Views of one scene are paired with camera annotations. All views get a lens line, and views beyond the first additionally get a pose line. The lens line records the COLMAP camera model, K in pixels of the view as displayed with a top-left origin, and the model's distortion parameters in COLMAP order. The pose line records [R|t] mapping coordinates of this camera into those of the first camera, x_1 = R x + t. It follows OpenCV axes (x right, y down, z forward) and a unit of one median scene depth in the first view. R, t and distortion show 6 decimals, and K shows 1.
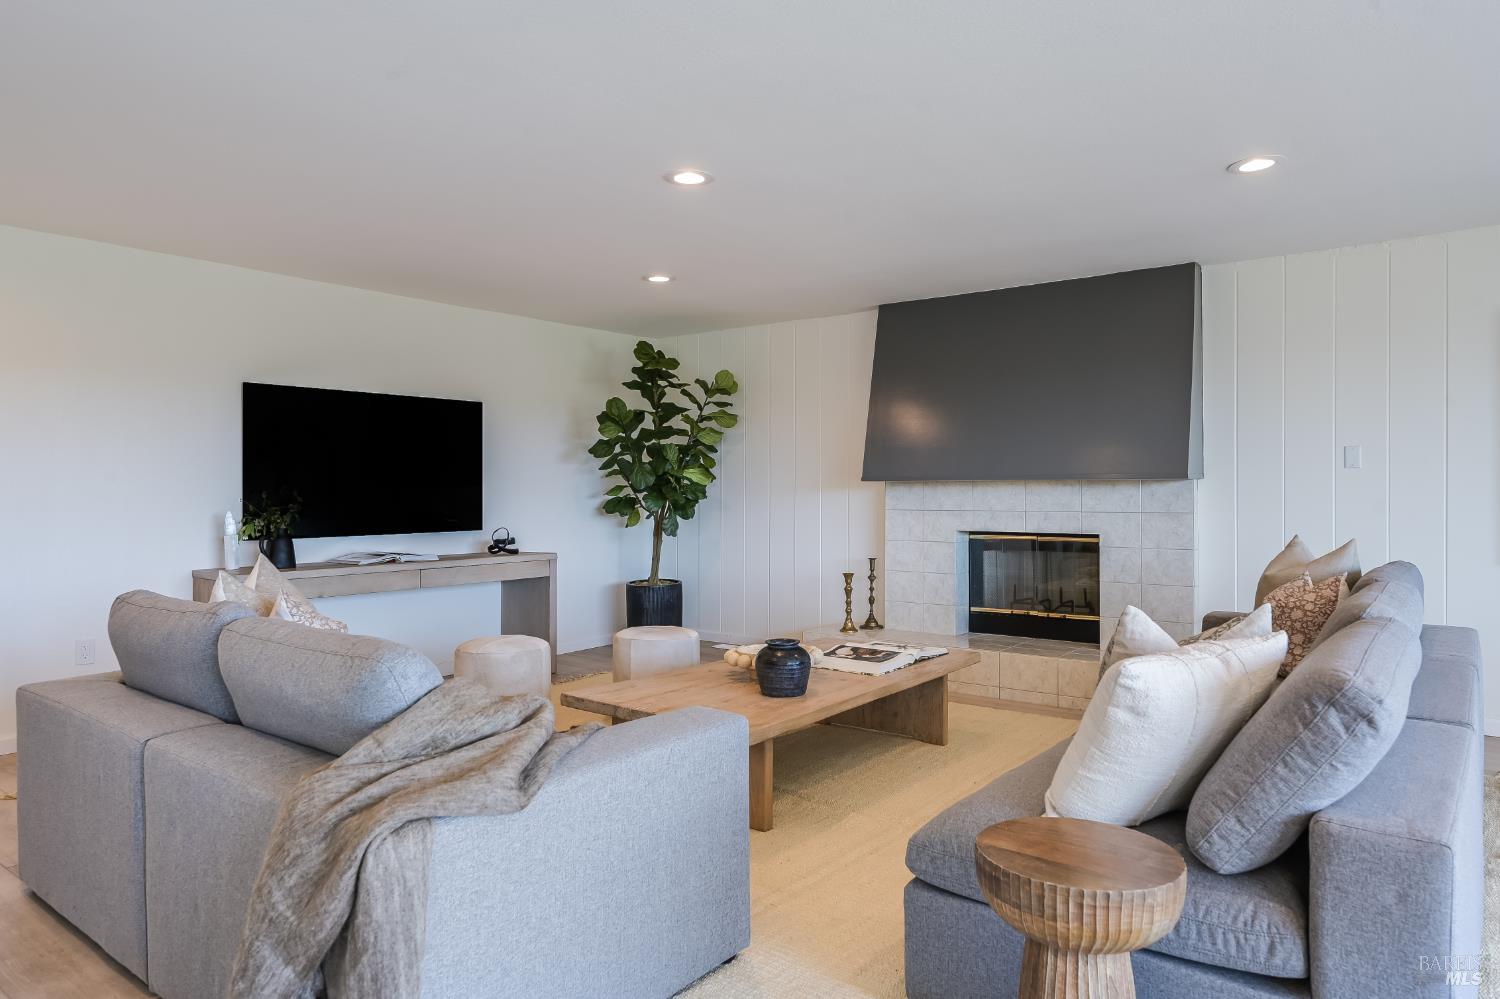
lens RADIAL K [[927.4, 0, 756.0], [0, 927.4, 493.4], [0, 0, 1]] dist [-0.007753, -0.000854]
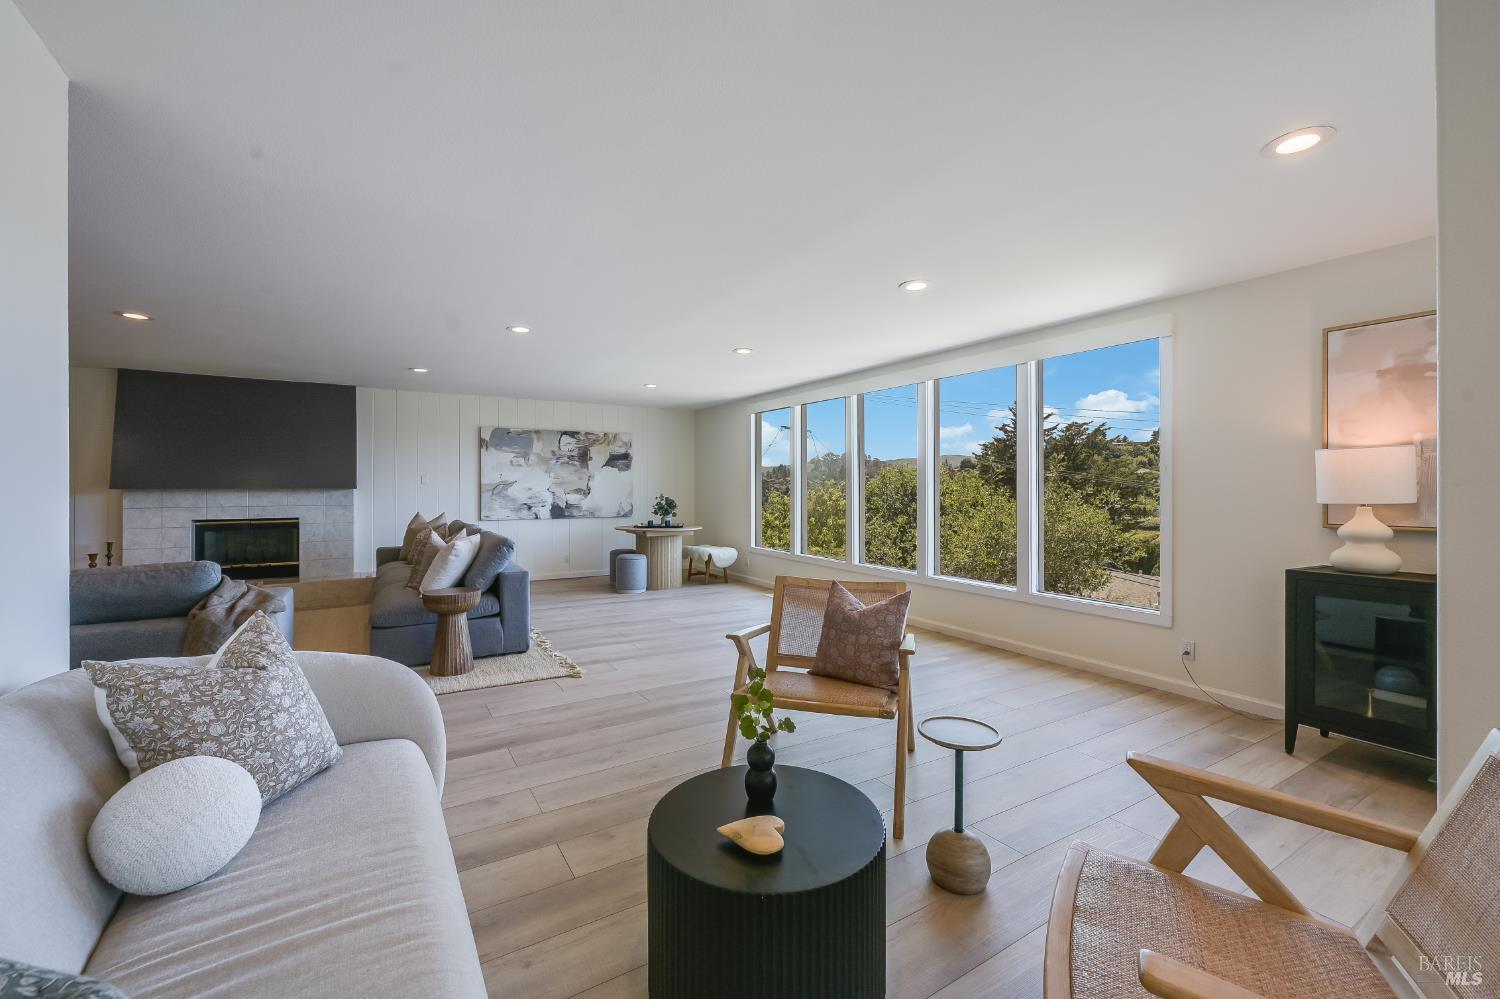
lens RADIAL K [[612.3, 0, 748.9], [0, 612.3, 489.0], [0, 0, 1]] dist [-0.001376, 0.000919]
pose [[0.357709, 0.005361, 0.933818, -0.428639], [0.005325, 0.999956, -0.007780, -0.000320], [-0.933818, 0.007755, 0.357665, -0.280637]]
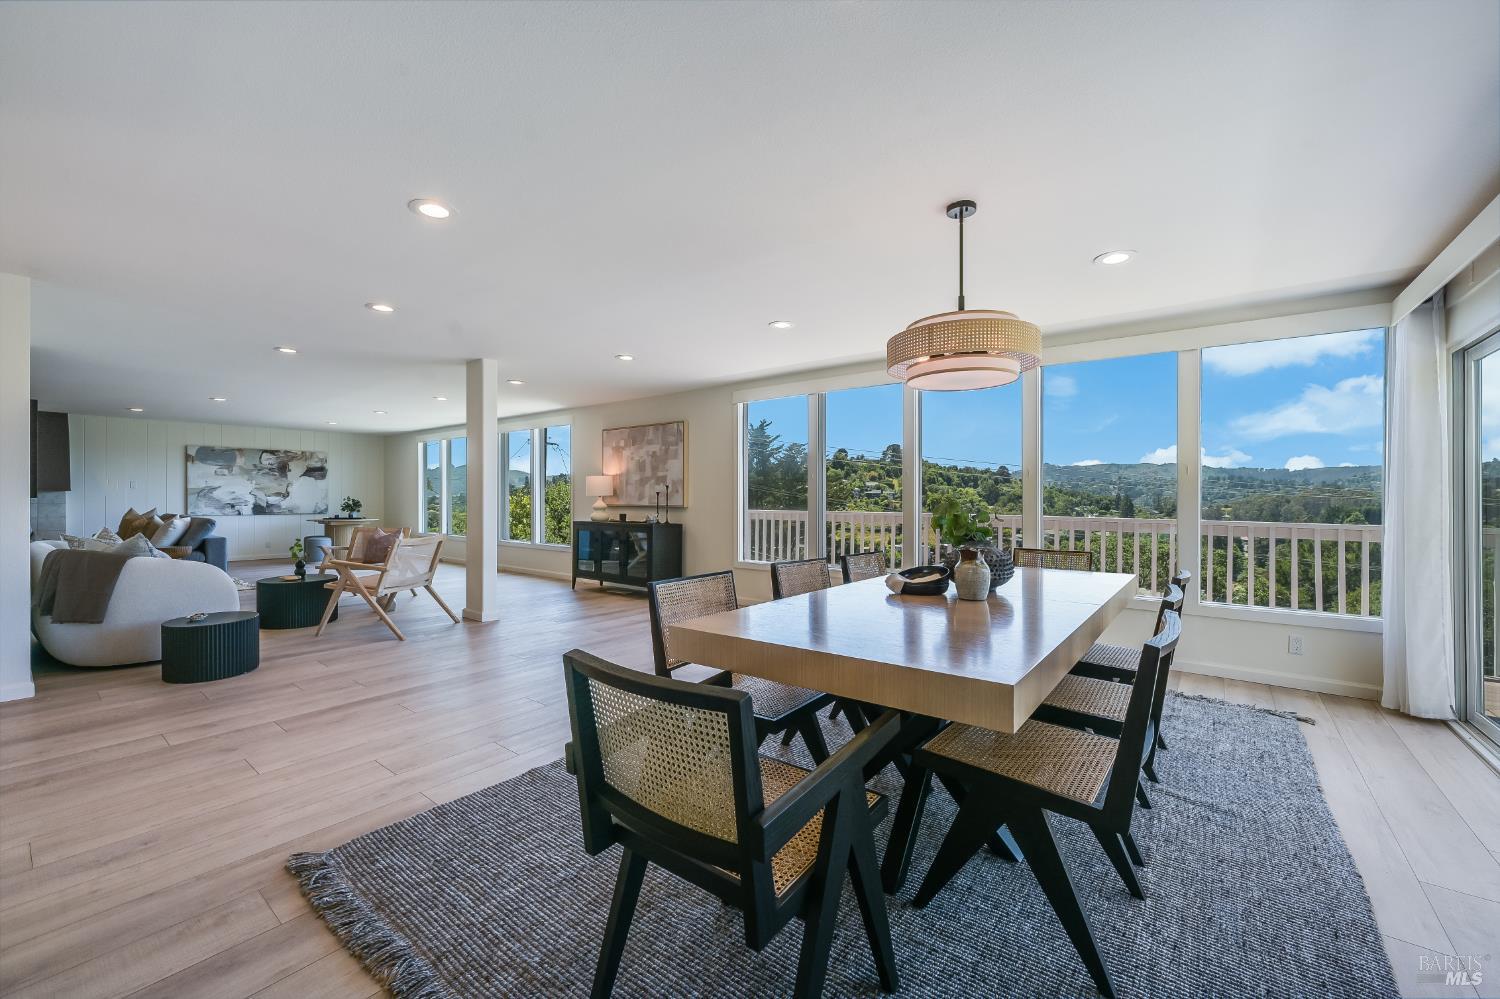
lens RADIAL K [[612.3, 0, 761.2], [0, 612.3, 501.2], [0, 0, 1]] dist [-0.001376, 0.000919]
pose [[0.014228, 0.002003, 0.999897, -1.135050], [0.005827, 0.999981, -0.002086, 0.025579], [-0.999882, 0.005856, 0.014216, -0.940506]]
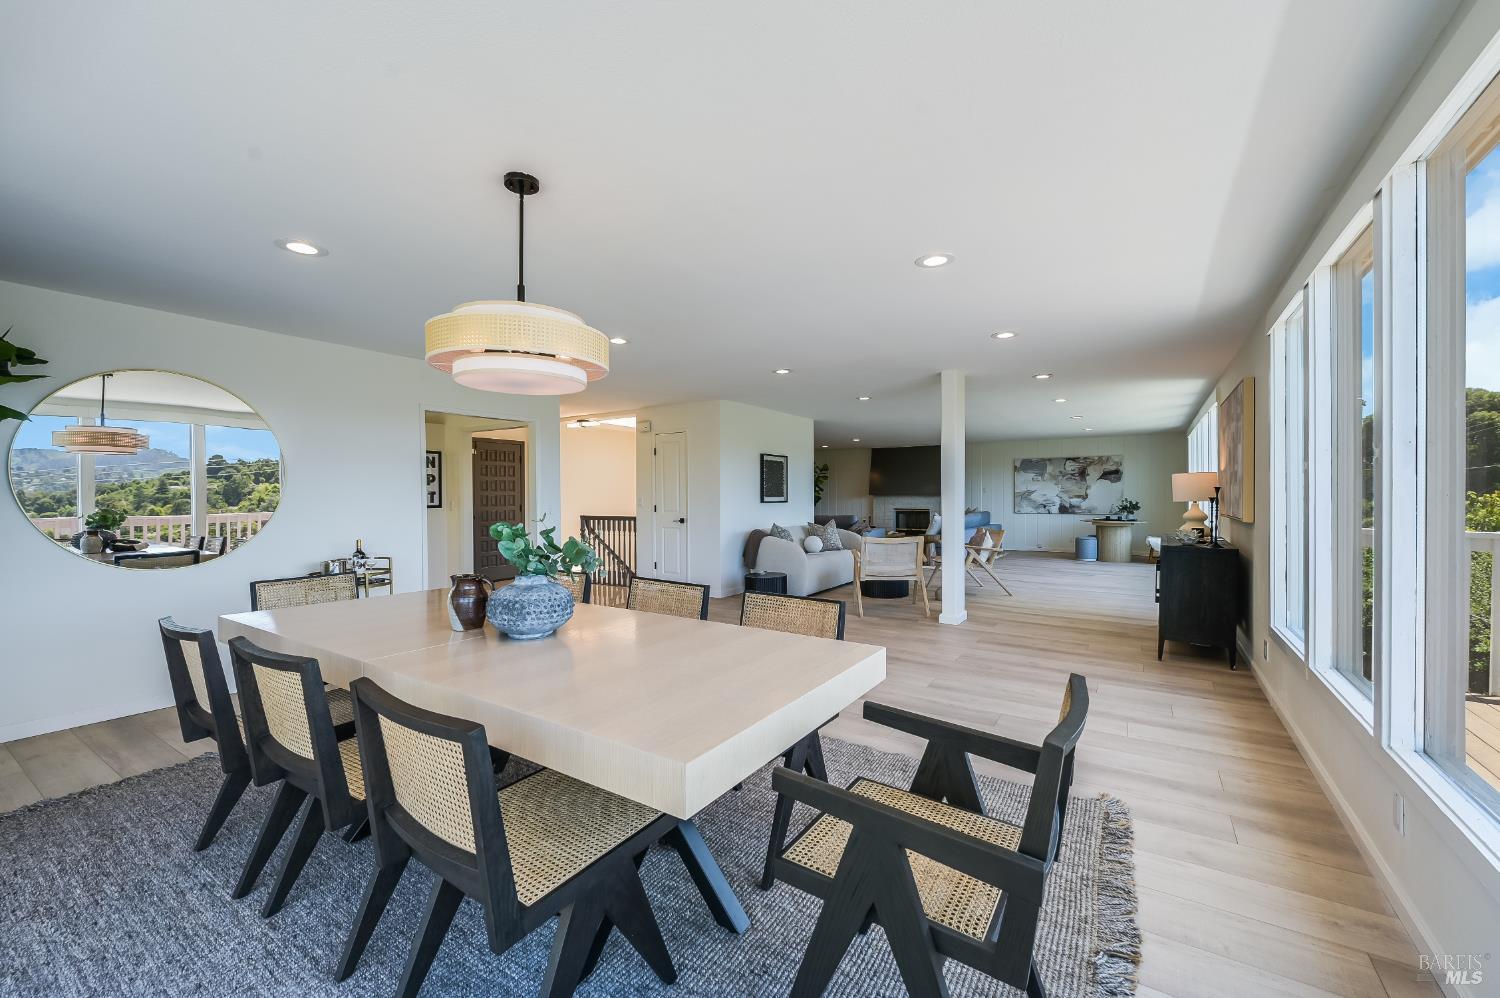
lens RADIAL K [[613.6, 0, 745.5], [0, 613.6, 498.0], [0, 0, 1]] dist [0.000792, -0.000001]
pose [[0.997418, 0.004399, 0.071684, -0.571175], [-0.003775, 0.999954, -0.008837, 0.020739], [-0.071720, 0.008544, 0.997388, -1.480543]]
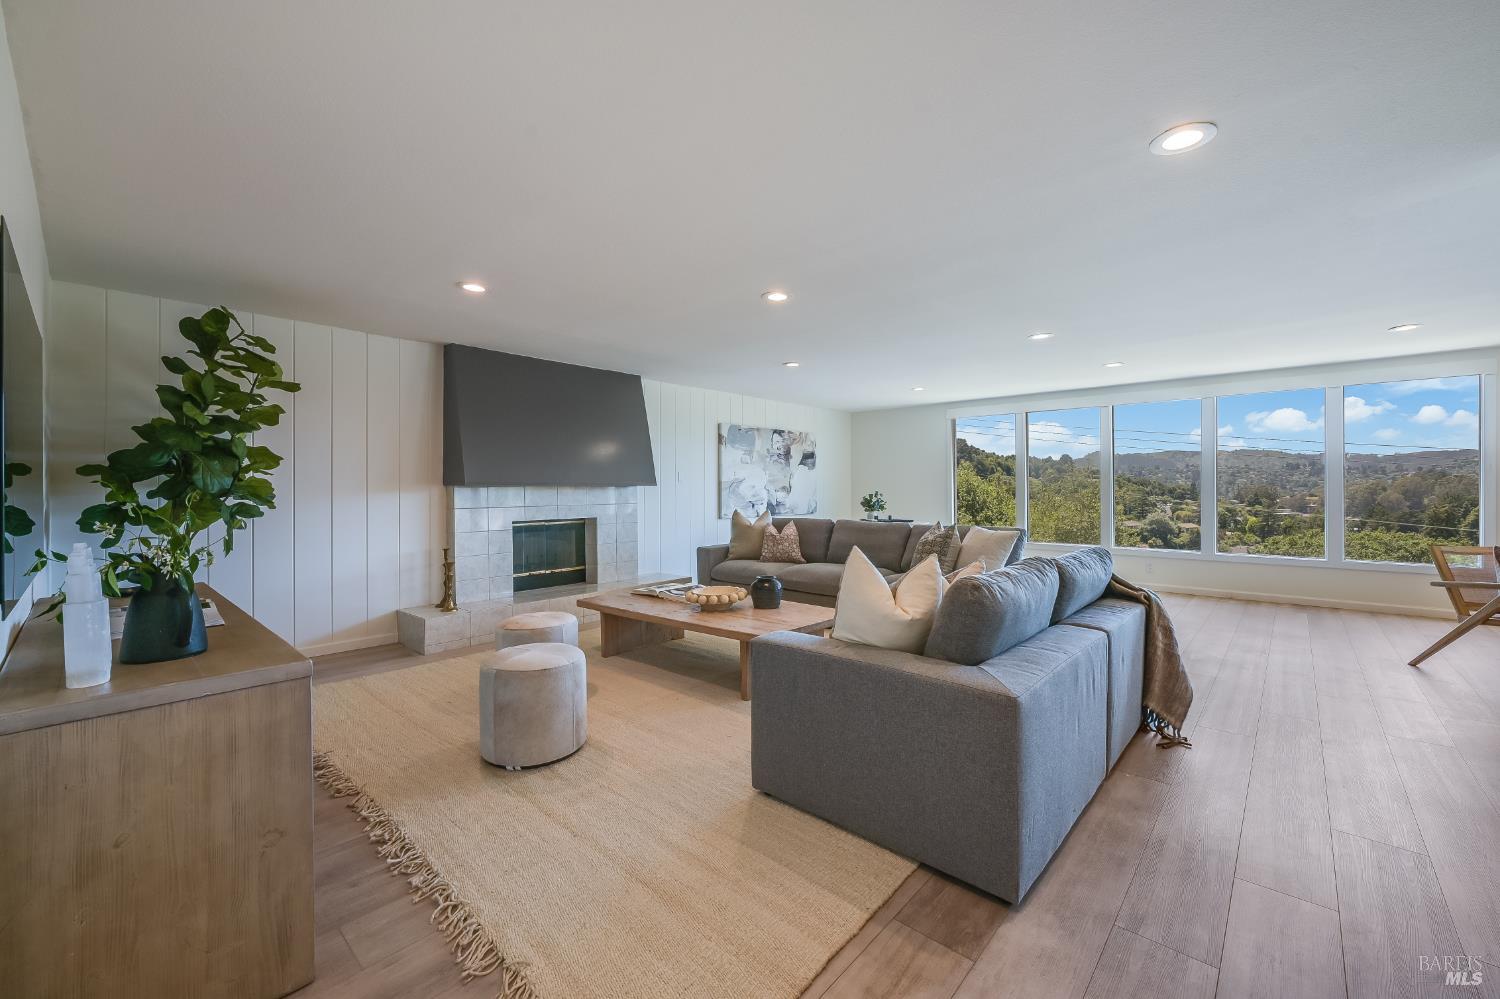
lens RADIAL K [[612.3, 0, 759.1], [0, 612.3, 494.8], [0, 0, 1]] dist [-0.001376, 0.000919]
pose [[0.063856, -0.001438, 0.997958, -0.685419], [0.012051, 0.999927, 0.000670, 0.003677], [-0.997886, 0.011983, 0.063869, 0.565867]]
